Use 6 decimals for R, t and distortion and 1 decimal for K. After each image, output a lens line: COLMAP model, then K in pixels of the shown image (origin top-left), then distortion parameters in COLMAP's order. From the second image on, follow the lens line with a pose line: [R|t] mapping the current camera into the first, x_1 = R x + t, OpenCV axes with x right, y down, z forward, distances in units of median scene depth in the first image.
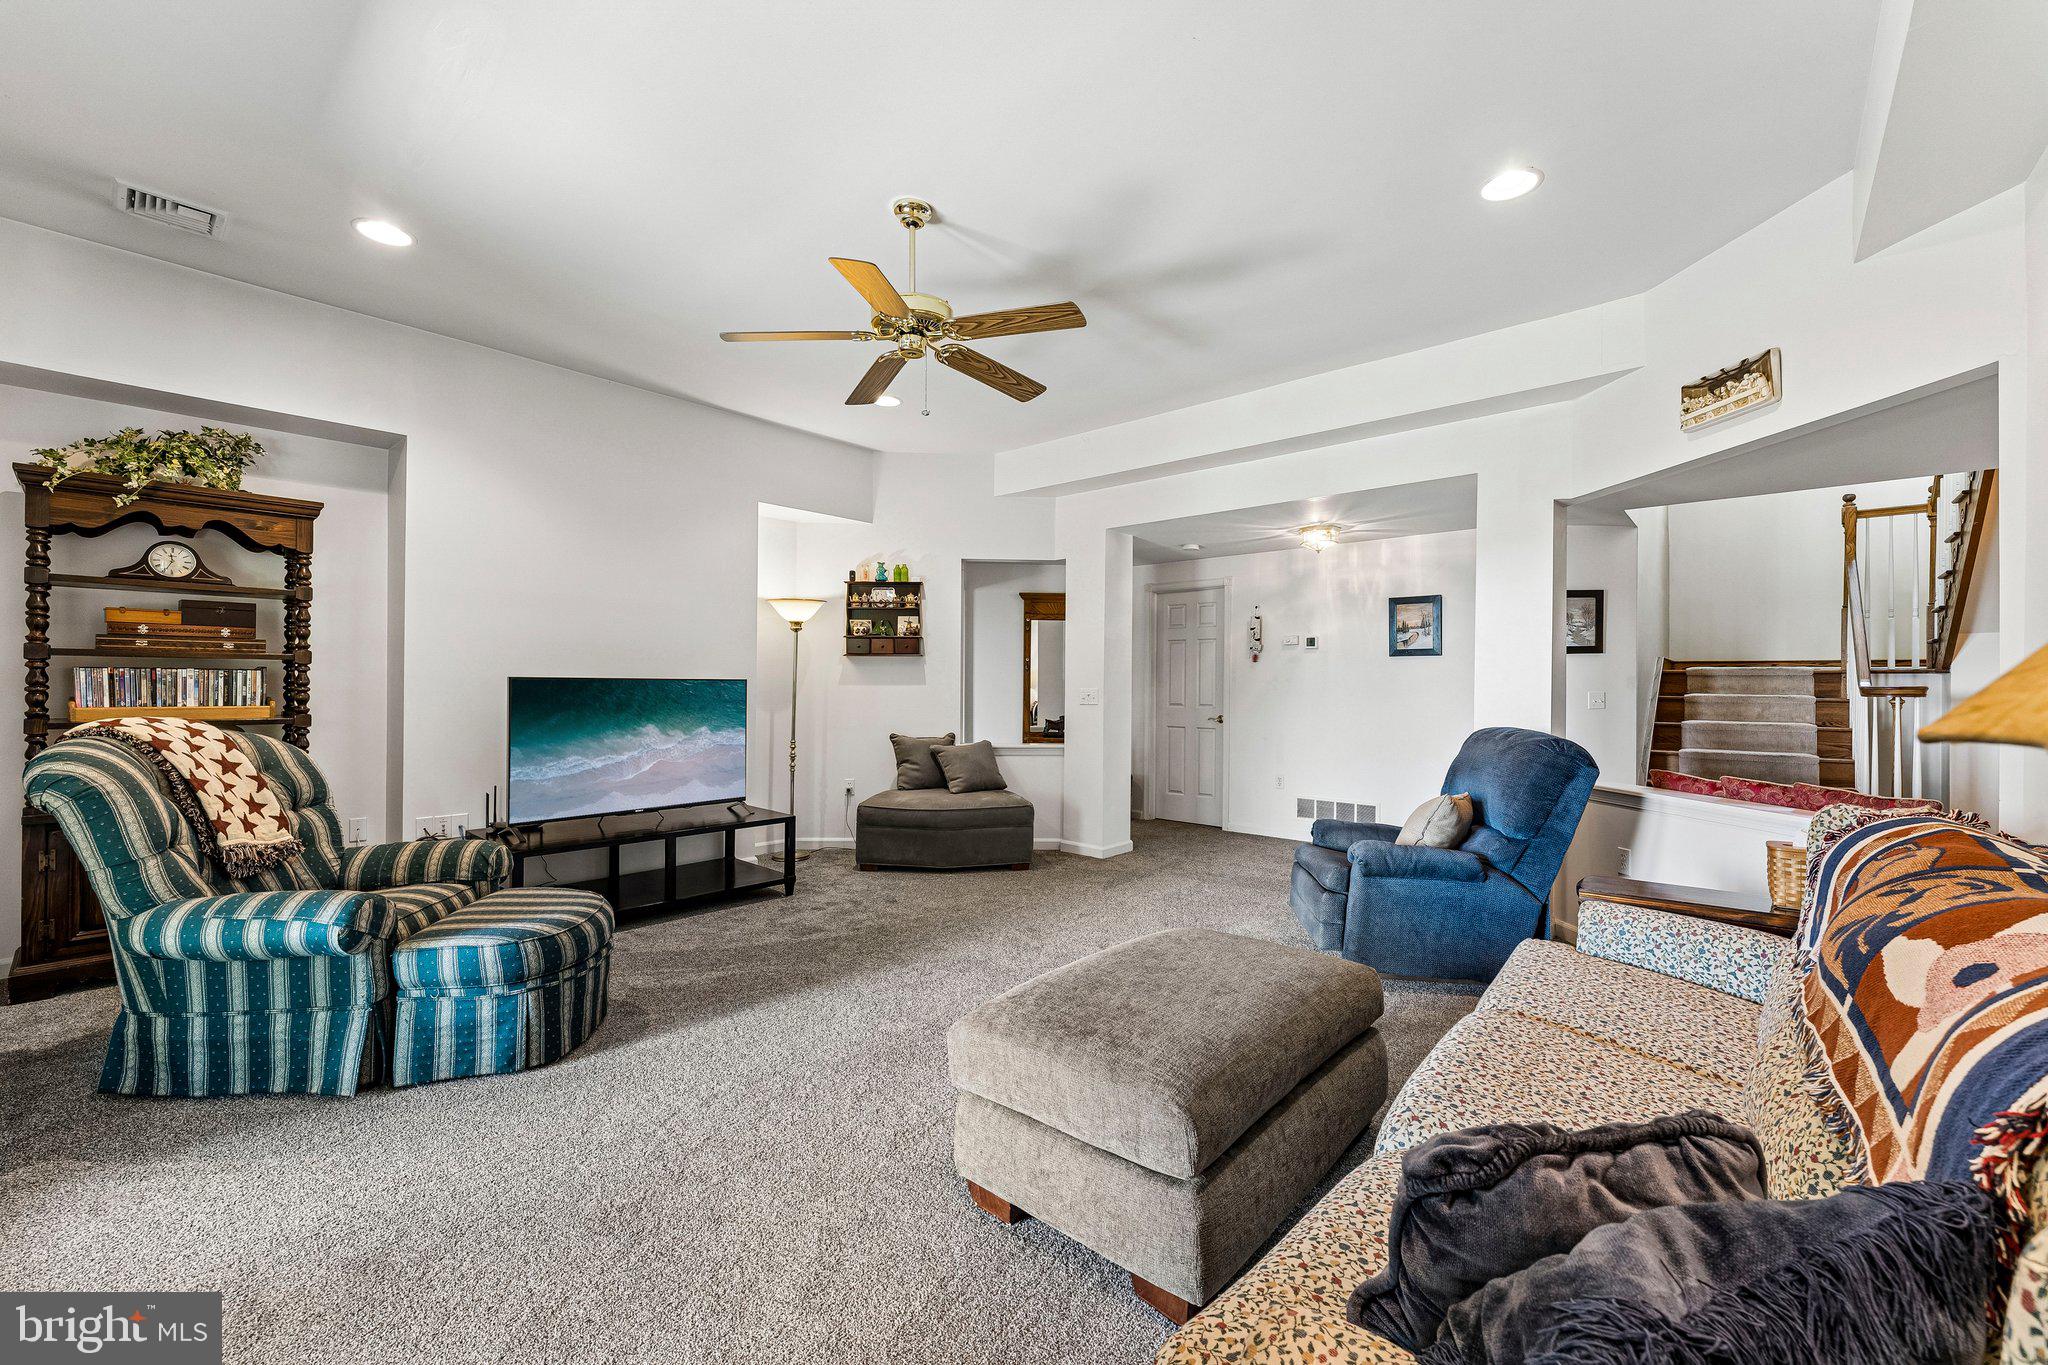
lens RADIAL K [[835.7, 0, 1024.0], [0, 835.7, 682.5], [0, 0, 1]] dist [0.000052, -0.000005]
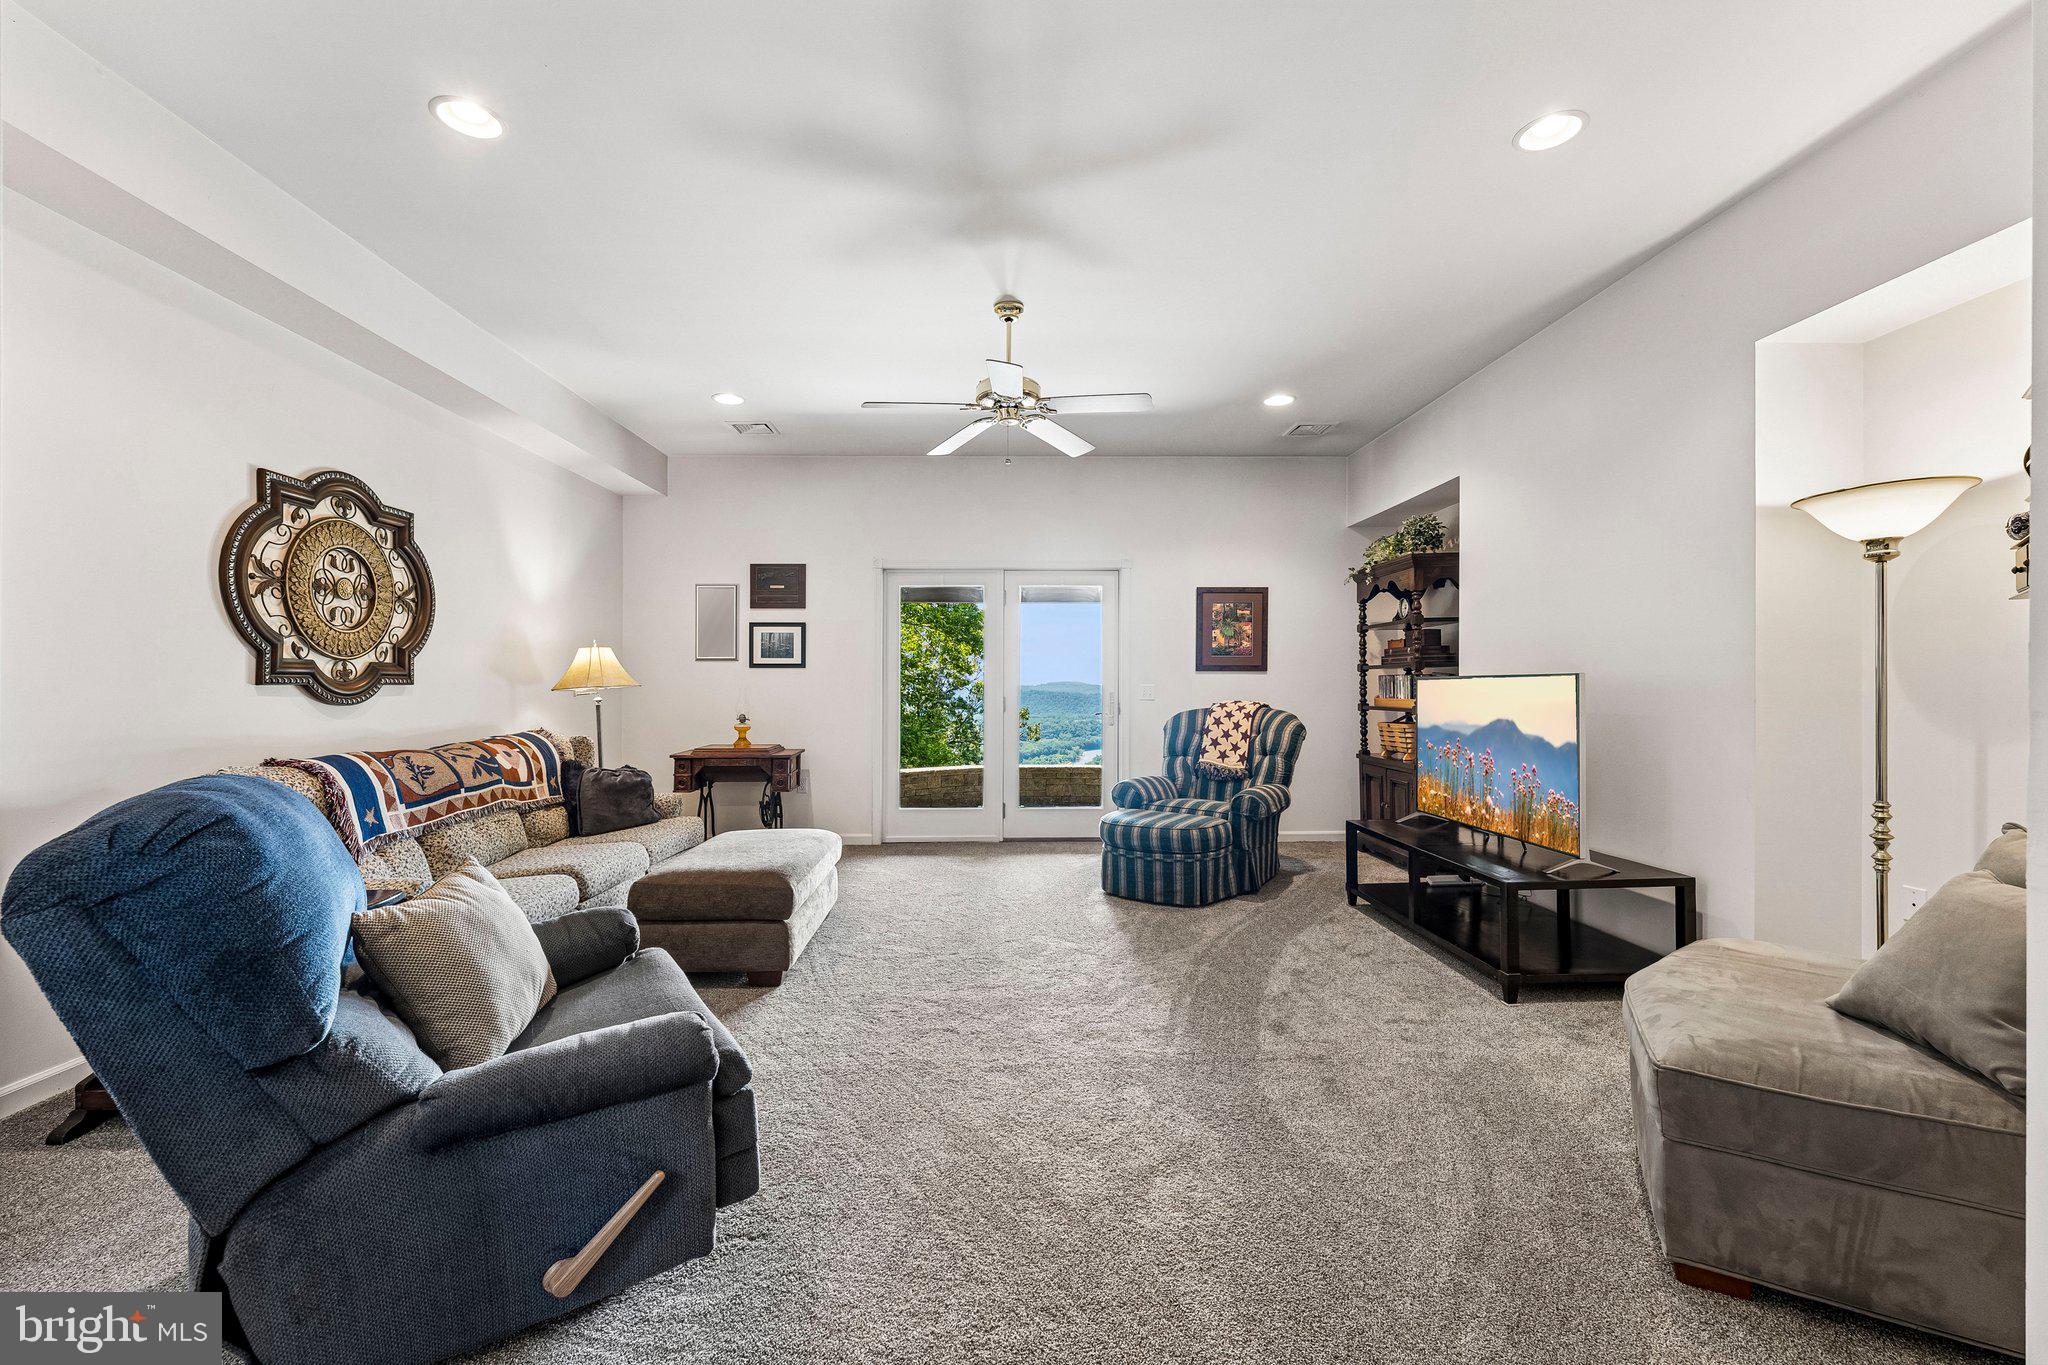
lens RADIAL K [[835.7, 0, 1024.0], [0, 835.7, 682.5], [0, 0, 1]] dist [0.000052, -0.000005]
pose [[-0.734116, 0.006234, -0.678996, 0.545605], [0.014090, 0.999882, -0.006053, 0.000143], [0.678878, -0.014011, -0.734117, 1.495446]]
